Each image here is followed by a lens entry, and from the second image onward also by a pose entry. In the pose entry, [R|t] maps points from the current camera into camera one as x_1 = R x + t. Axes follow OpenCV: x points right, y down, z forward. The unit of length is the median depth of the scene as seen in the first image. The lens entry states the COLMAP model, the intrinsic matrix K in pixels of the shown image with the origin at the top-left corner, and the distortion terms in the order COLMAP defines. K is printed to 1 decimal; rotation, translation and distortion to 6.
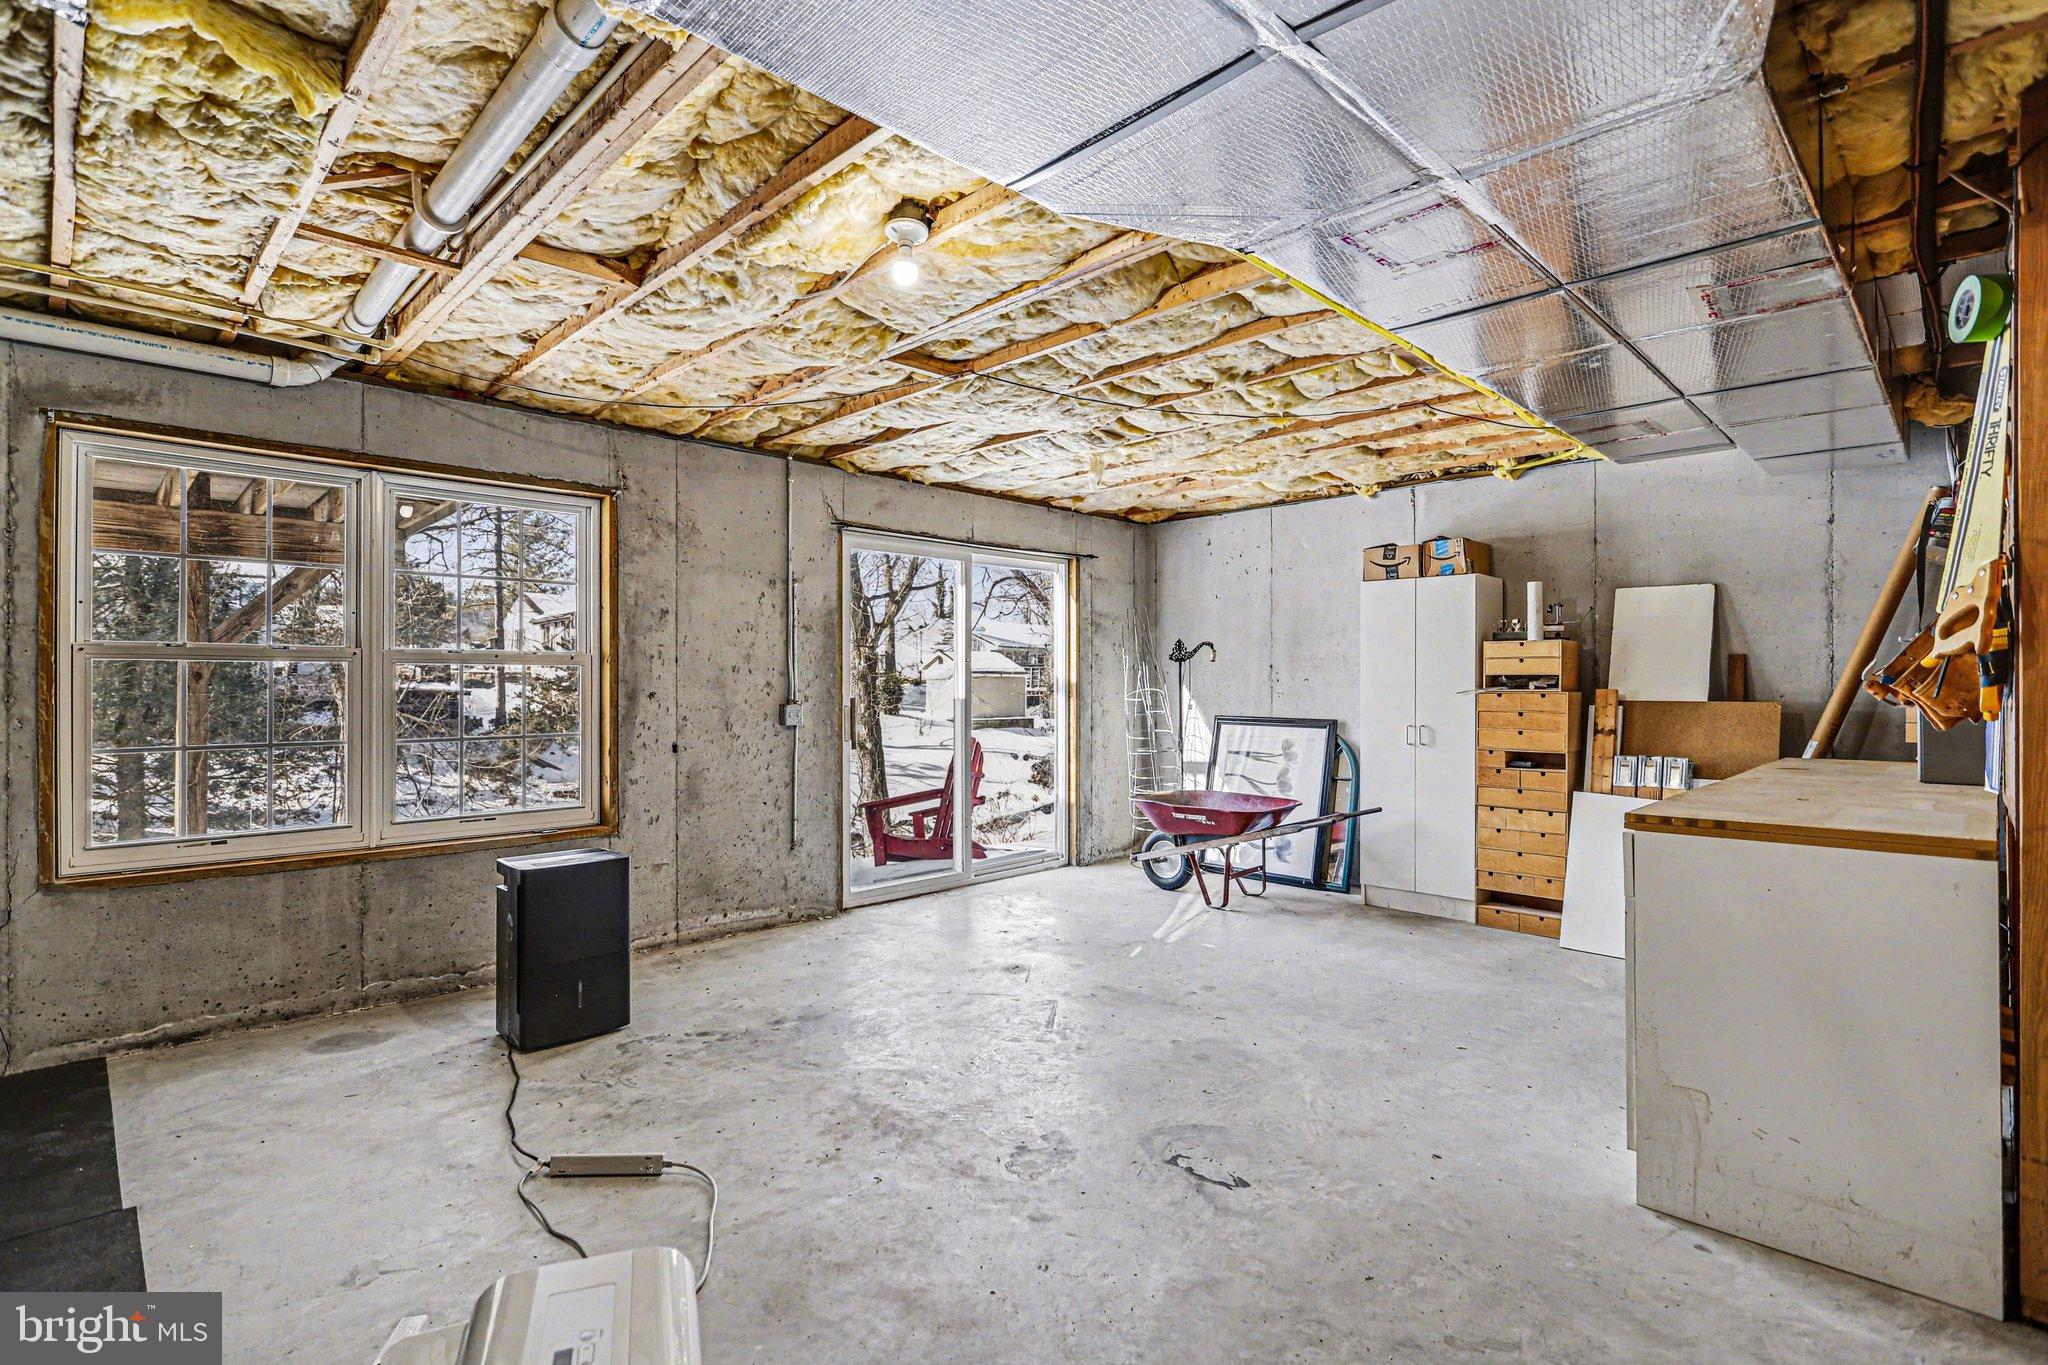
lens RADIAL K [[973.6, 0, 1016.6], [0, 973.6, 682.4], [0, 0, 1]] dist [-0.003651, -0.000008]
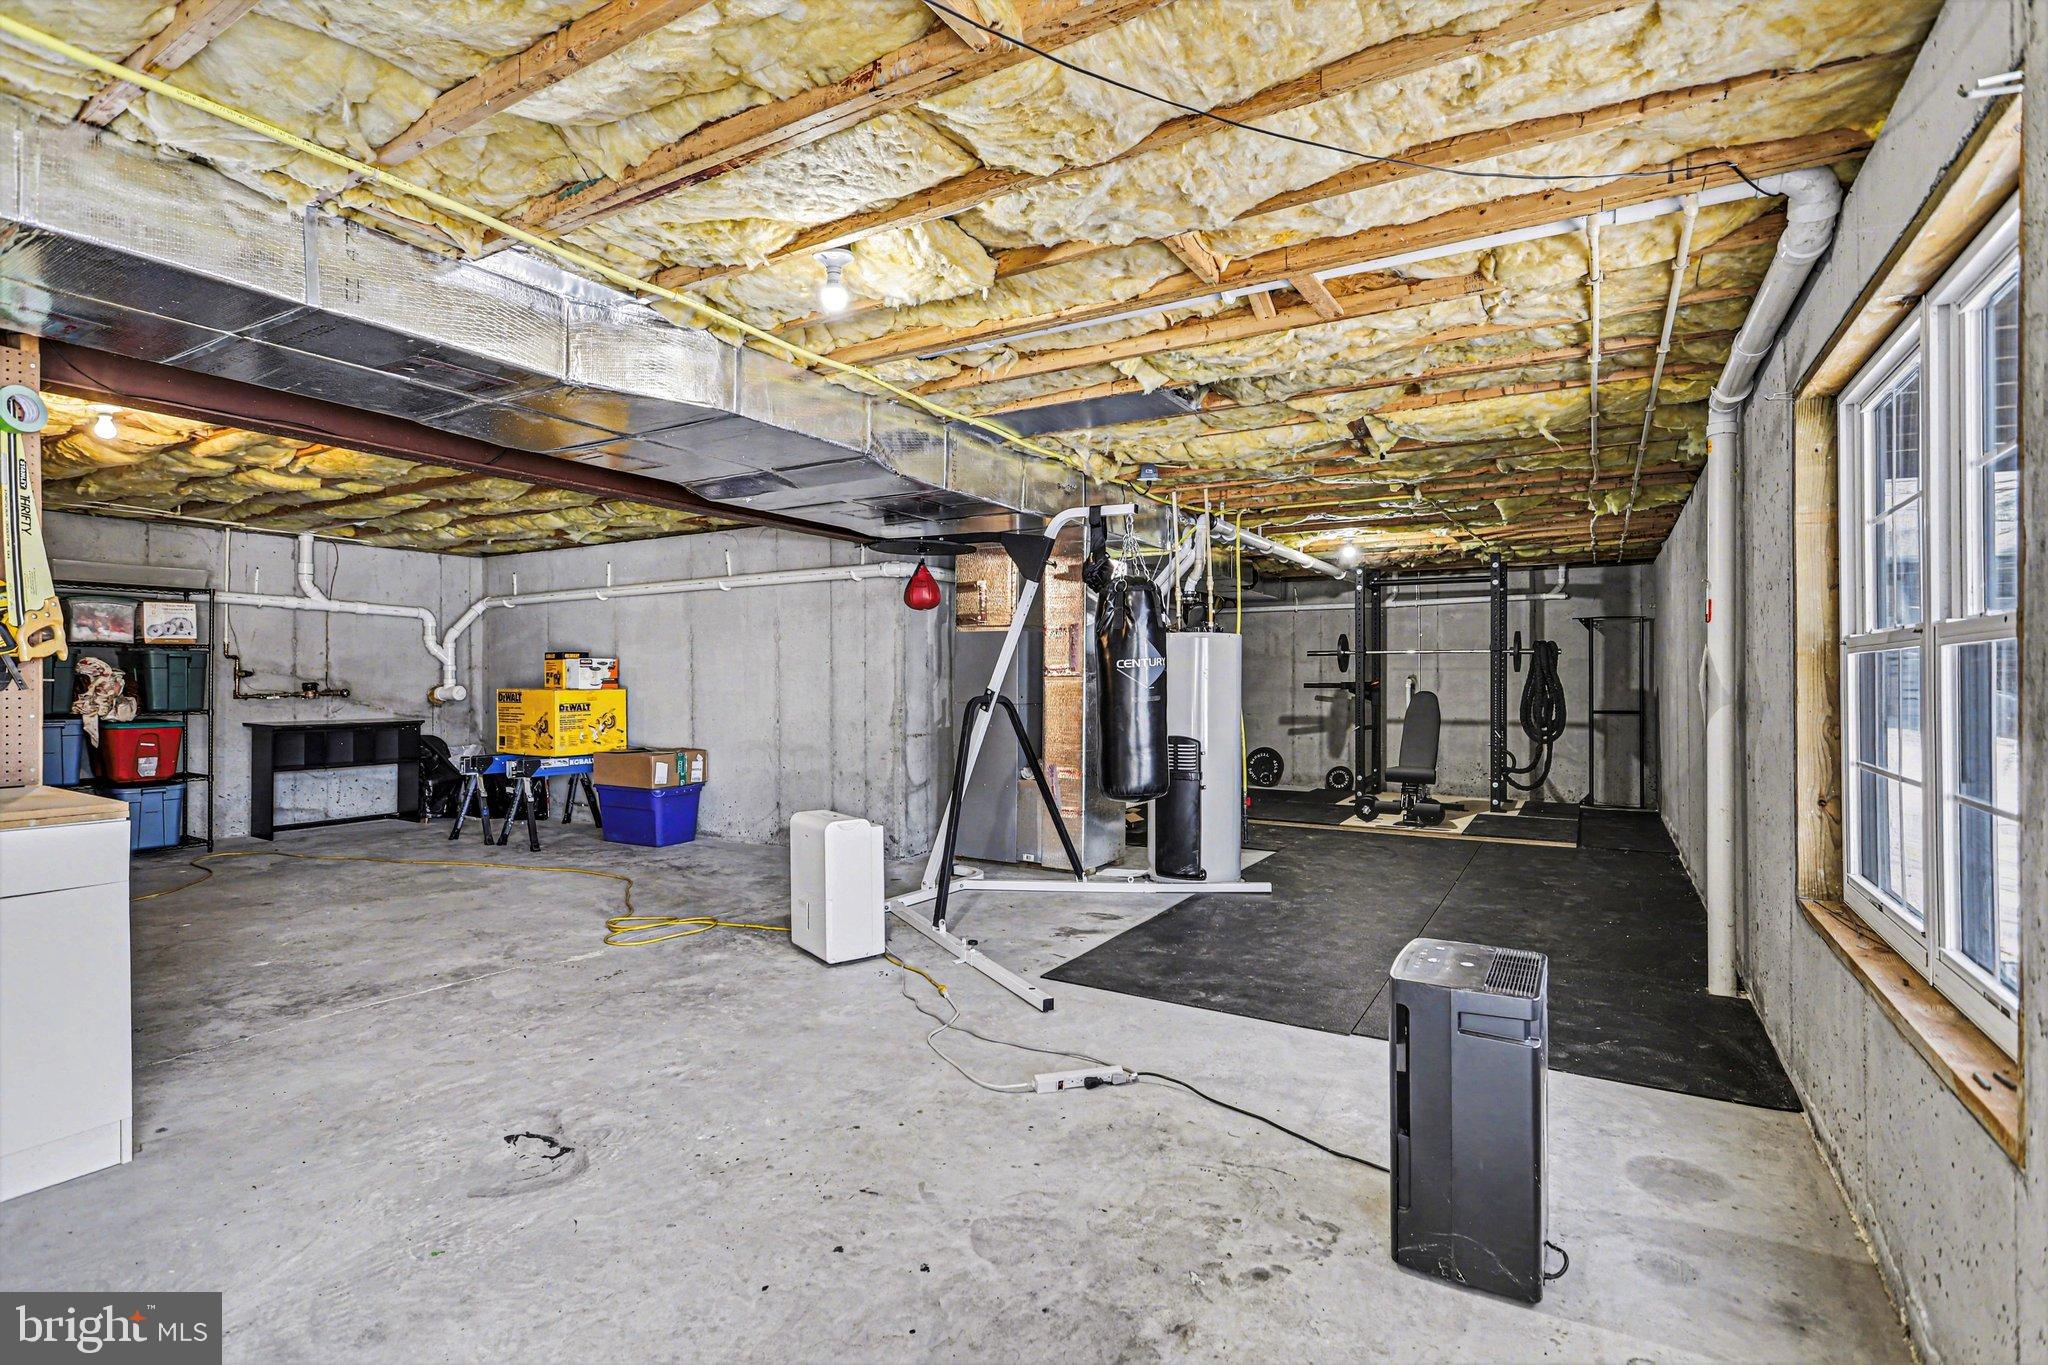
lens RADIAL K [[973.6, 0, 1016.6], [0, 973.6, 682.4], [0, 0, 1]] dist [-0.003651, -0.000008]
pose [[-0.967738, -0.000530, -0.251960, -0.031205], [-0.002048, 0.999981, 0.005762, -0.002170], [0.251952, 0.006092, -0.967721, 1.625840]]
